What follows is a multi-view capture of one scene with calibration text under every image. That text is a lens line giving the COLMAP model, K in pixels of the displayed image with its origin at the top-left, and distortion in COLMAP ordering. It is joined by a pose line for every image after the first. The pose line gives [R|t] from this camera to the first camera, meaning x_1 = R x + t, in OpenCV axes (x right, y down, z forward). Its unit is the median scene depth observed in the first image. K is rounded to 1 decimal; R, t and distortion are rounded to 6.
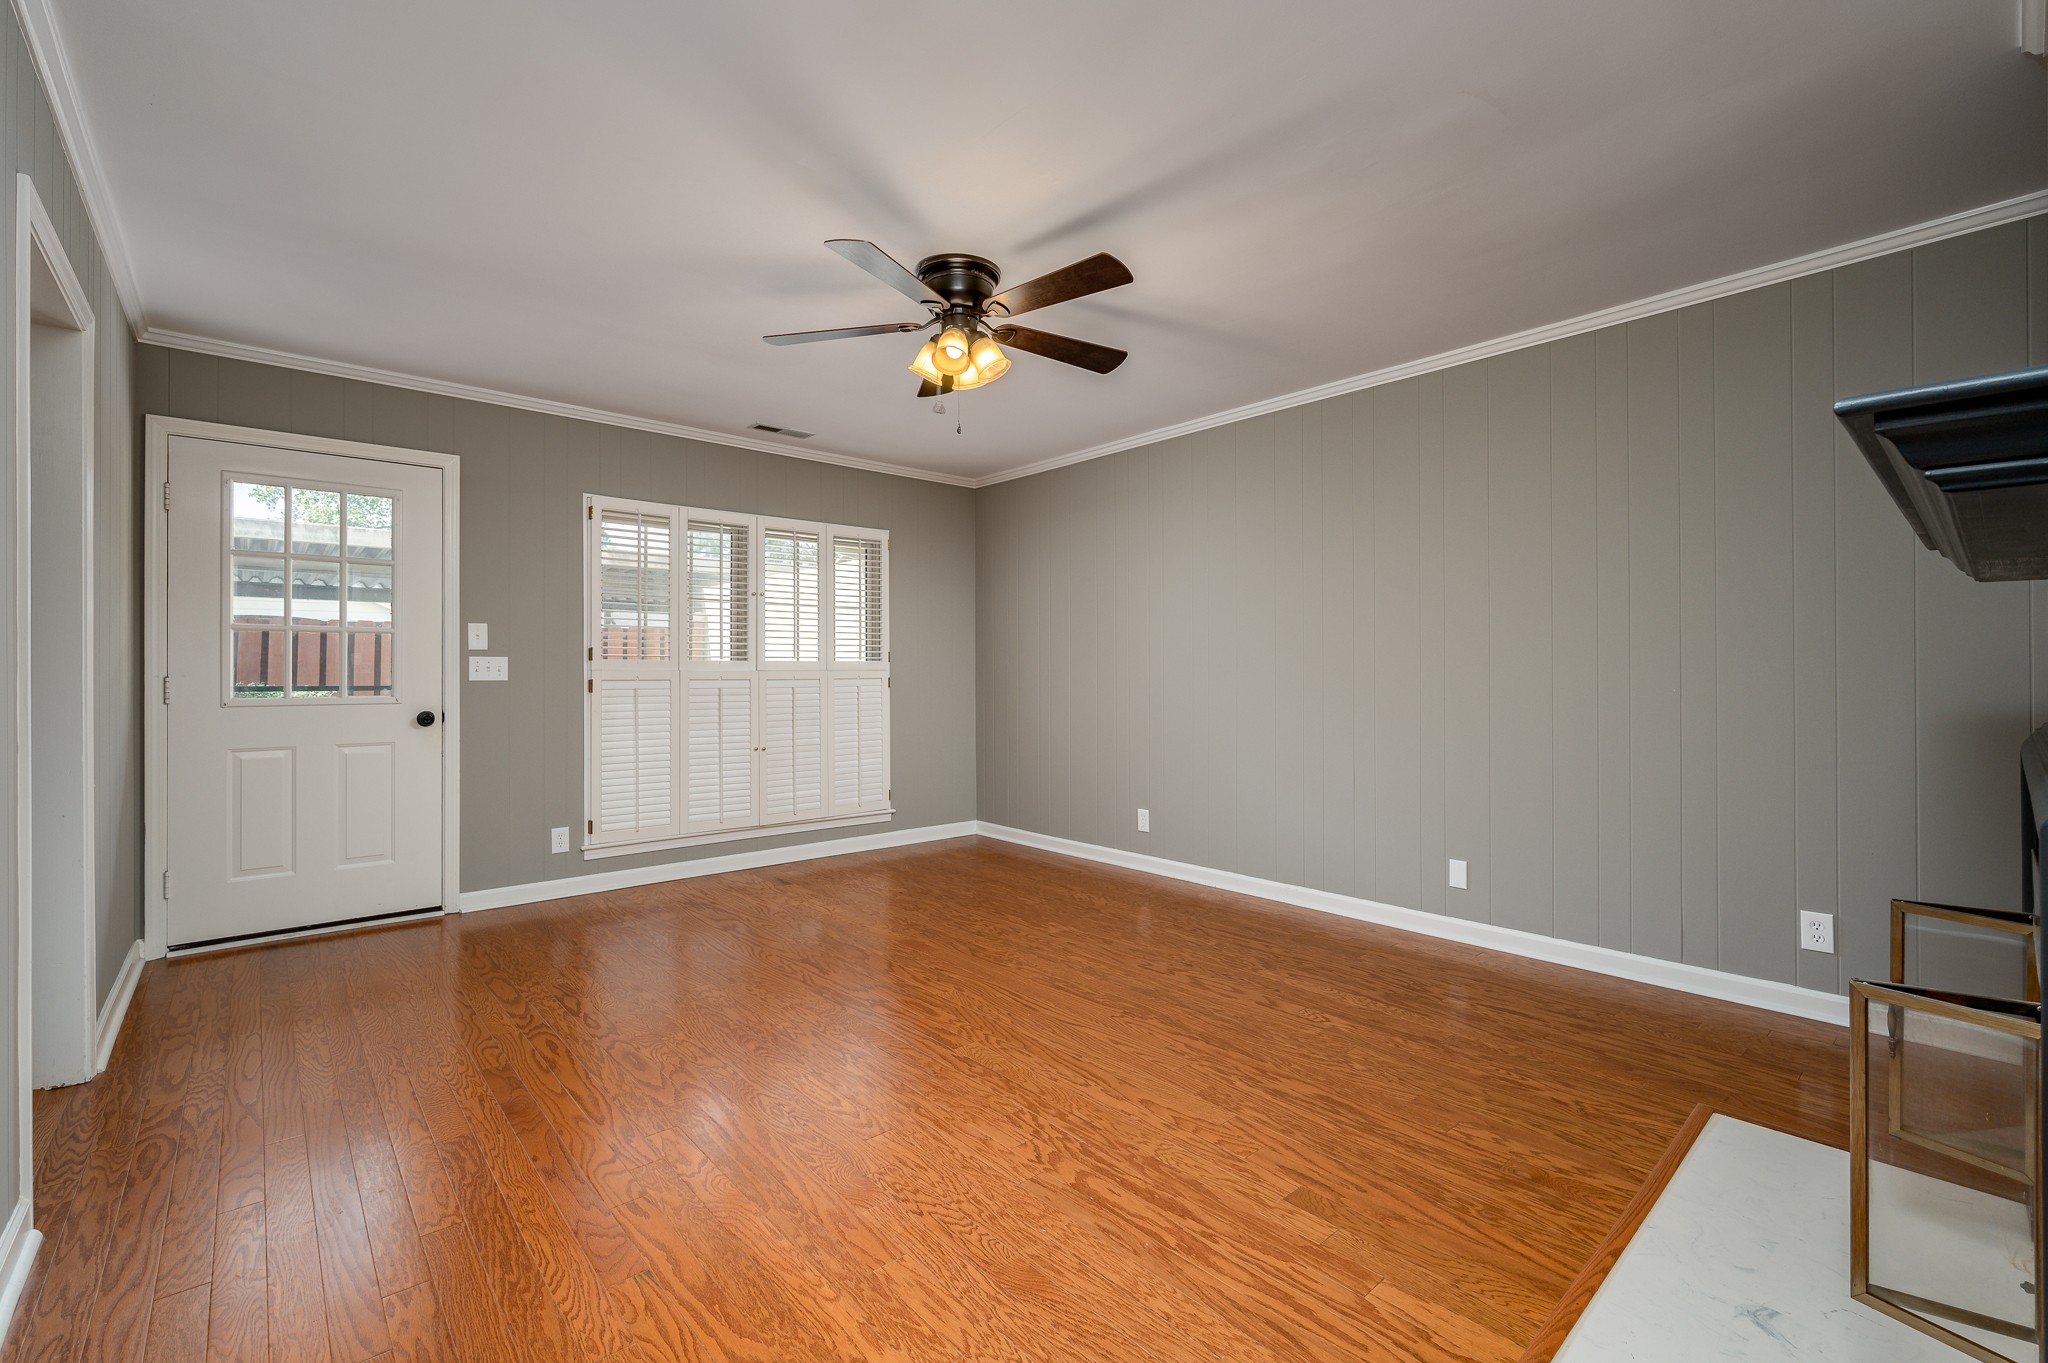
lens RADIAL K [[907.6, 0, 1022.3], [0, 907.6, 676.4], [0, 0, 1]] dist [0.001678, 0.000858]
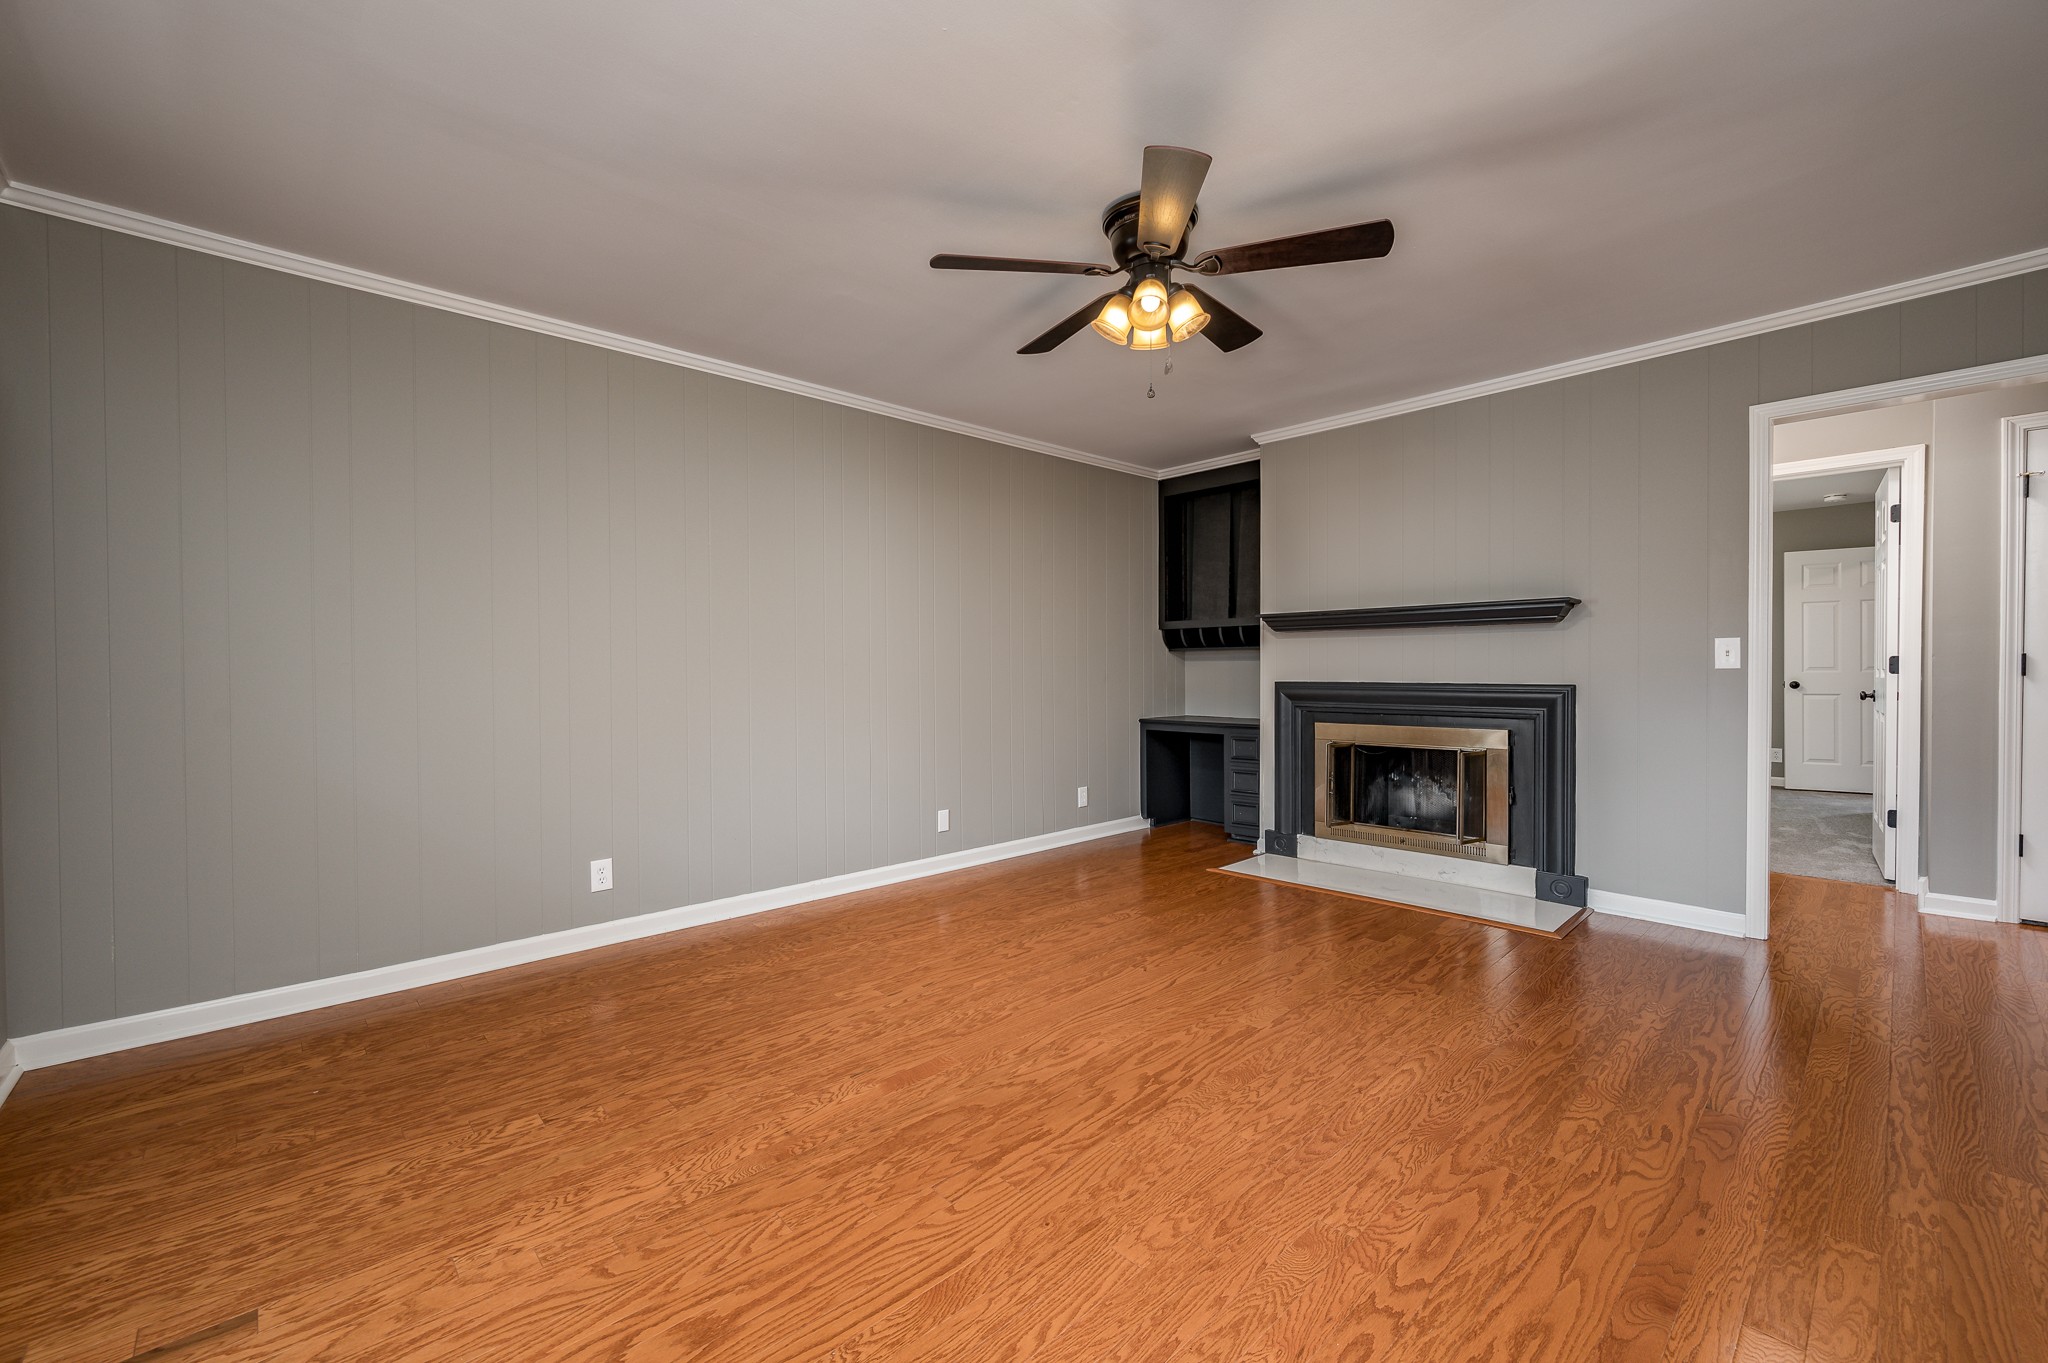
lens RADIAL K [[907.6, 0, 973.0], [0, 907.6, 679.0], [0, 0, 1]] dist [0.001678, 0.000858]
pose [[-0.067953, -0.009634, 0.997642, -0.917208], [0.008896, 0.999908, 0.010262, 0.006617], [-0.997649, 0.009572, -0.067861, 1.194678]]
